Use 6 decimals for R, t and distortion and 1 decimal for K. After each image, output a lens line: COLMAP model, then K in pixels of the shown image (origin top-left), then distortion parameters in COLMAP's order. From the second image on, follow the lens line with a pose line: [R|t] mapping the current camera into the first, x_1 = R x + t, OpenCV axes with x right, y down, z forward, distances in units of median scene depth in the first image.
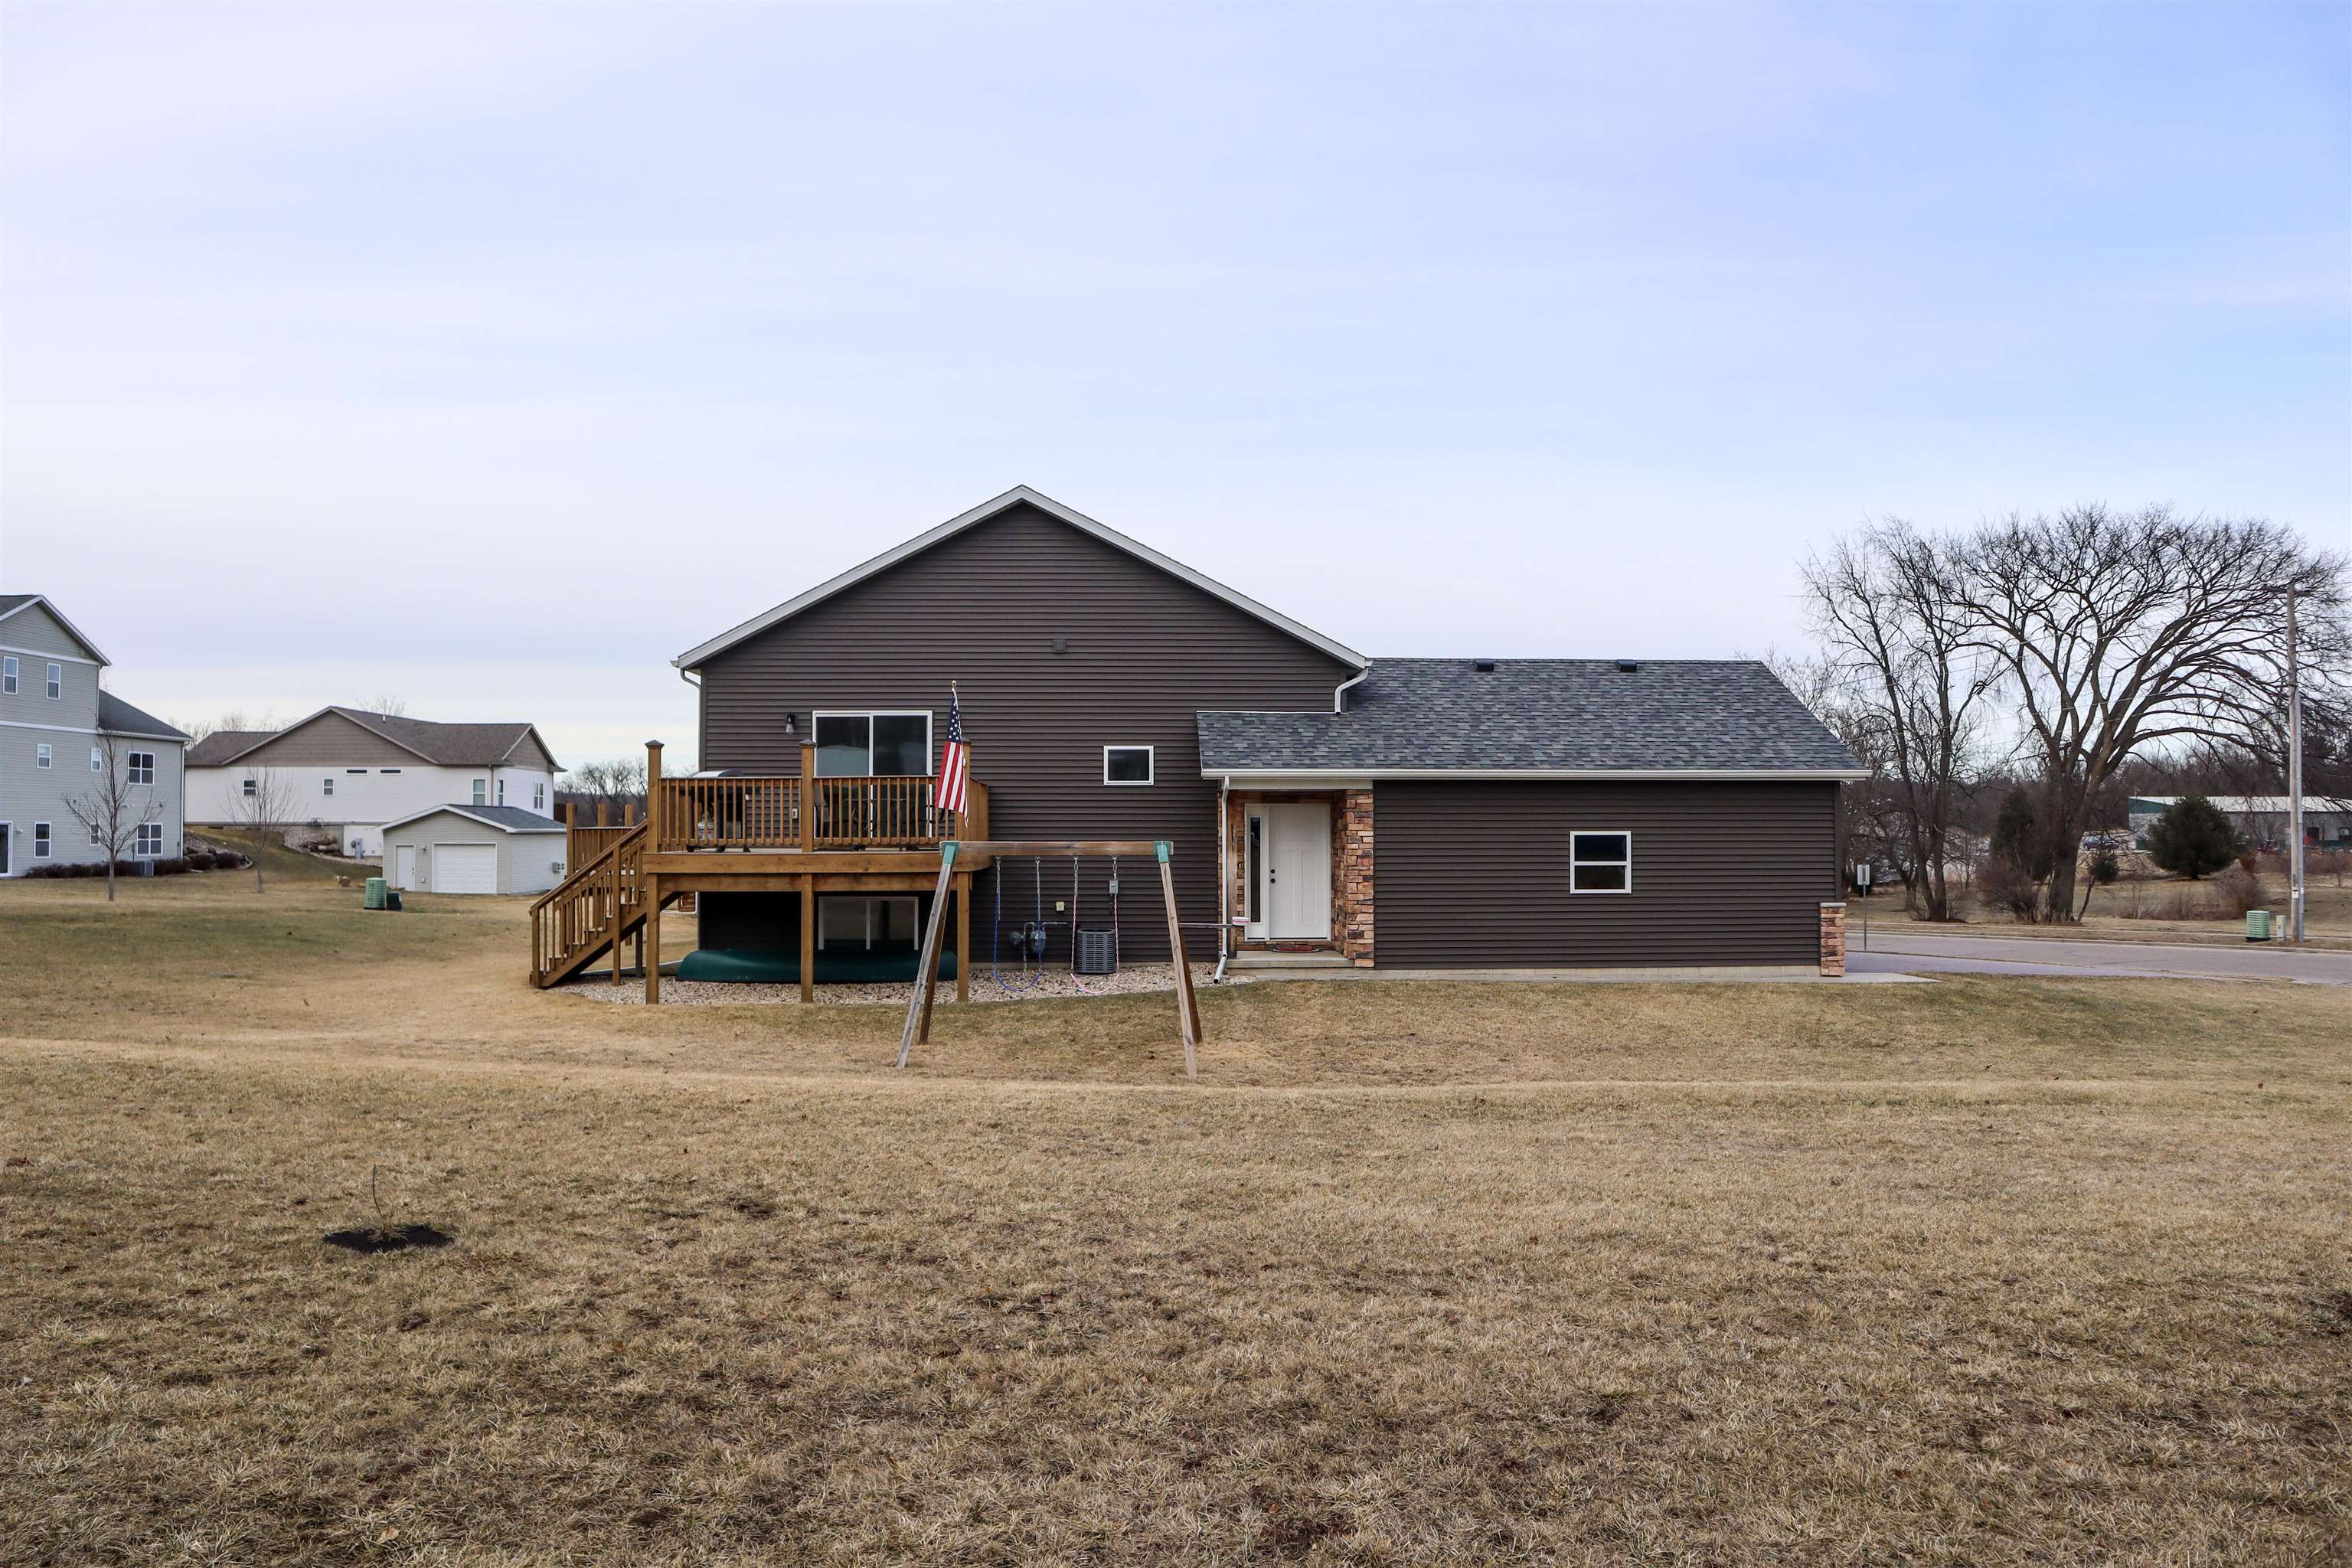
lens RADIAL K [[1663.3, 0, 1176.0], [0, 1663.3, 784.0], [0, 0, 1]] dist [-0.125450, 0.077227]
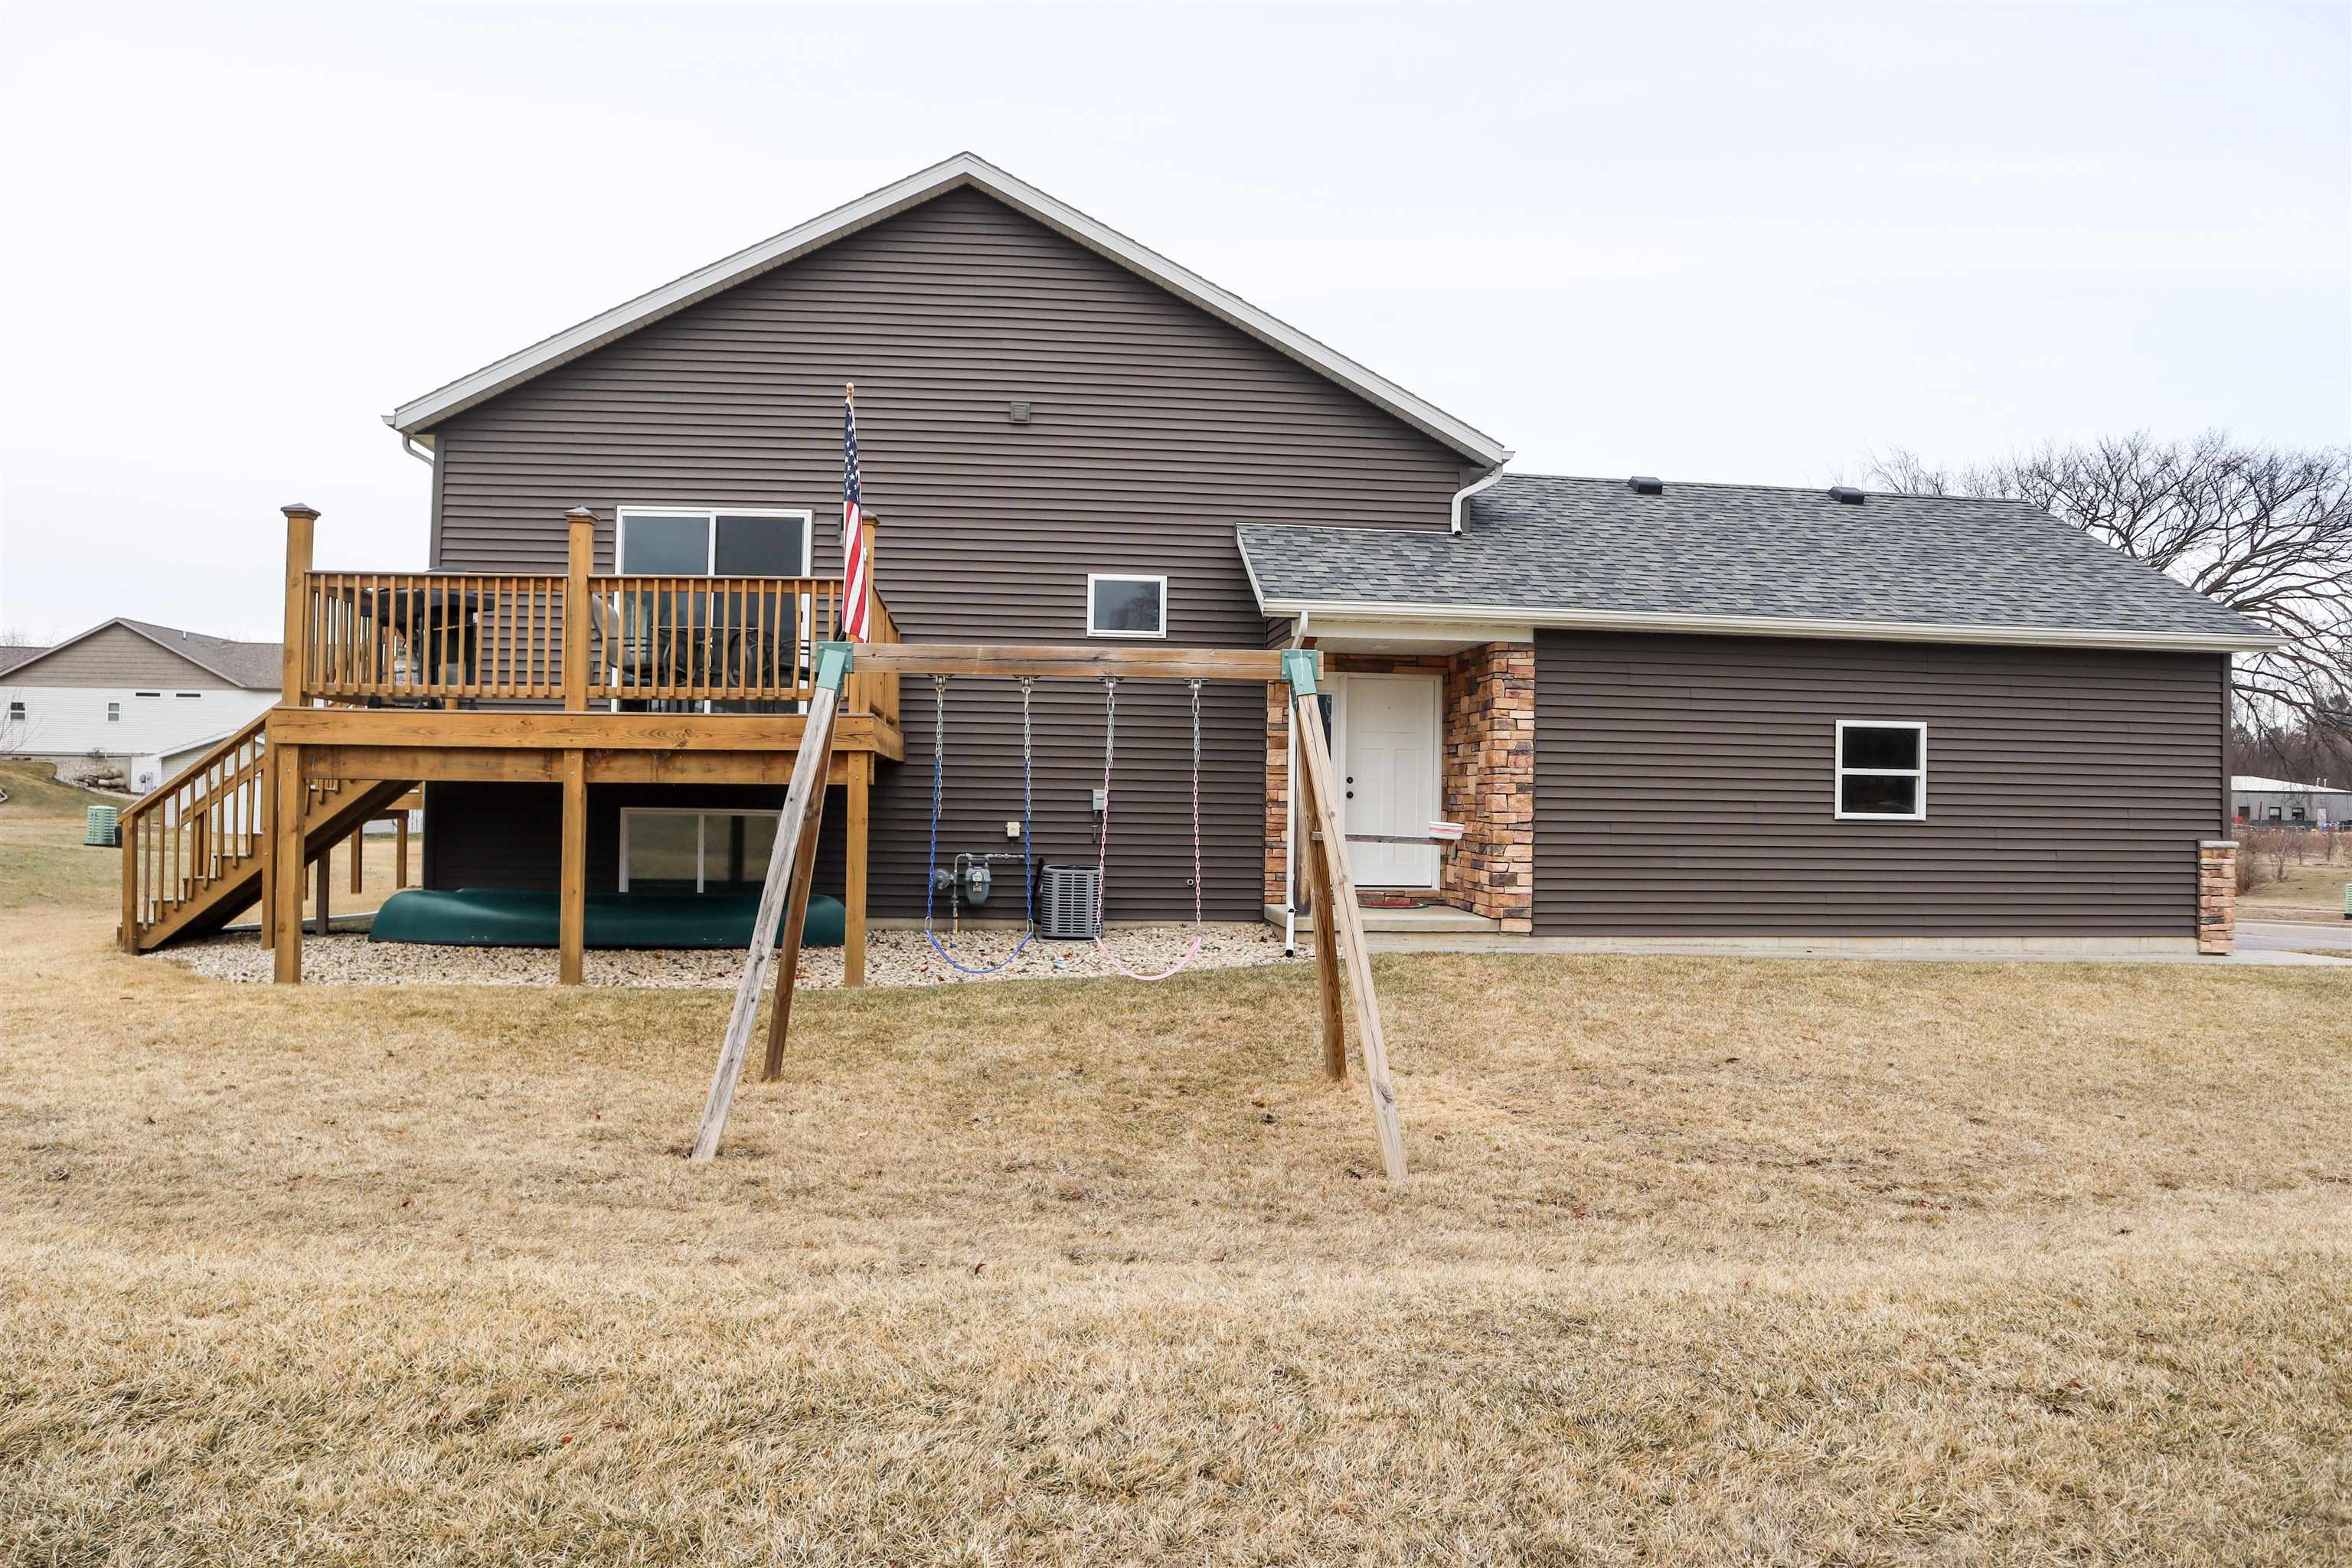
lens RADIAL K [[1663.3, 0, 1176.0], [0, 1663.3, 784.0], [0, 0, 1]] dist [-0.125450, 0.077227]
pose [[0.997771, 0.017593, 0.064365, -0.051966], [-0.018830, 0.999648, 0.018671, 0.046220], [-0.064014, -0.019841, 0.997752, 0.396070]]
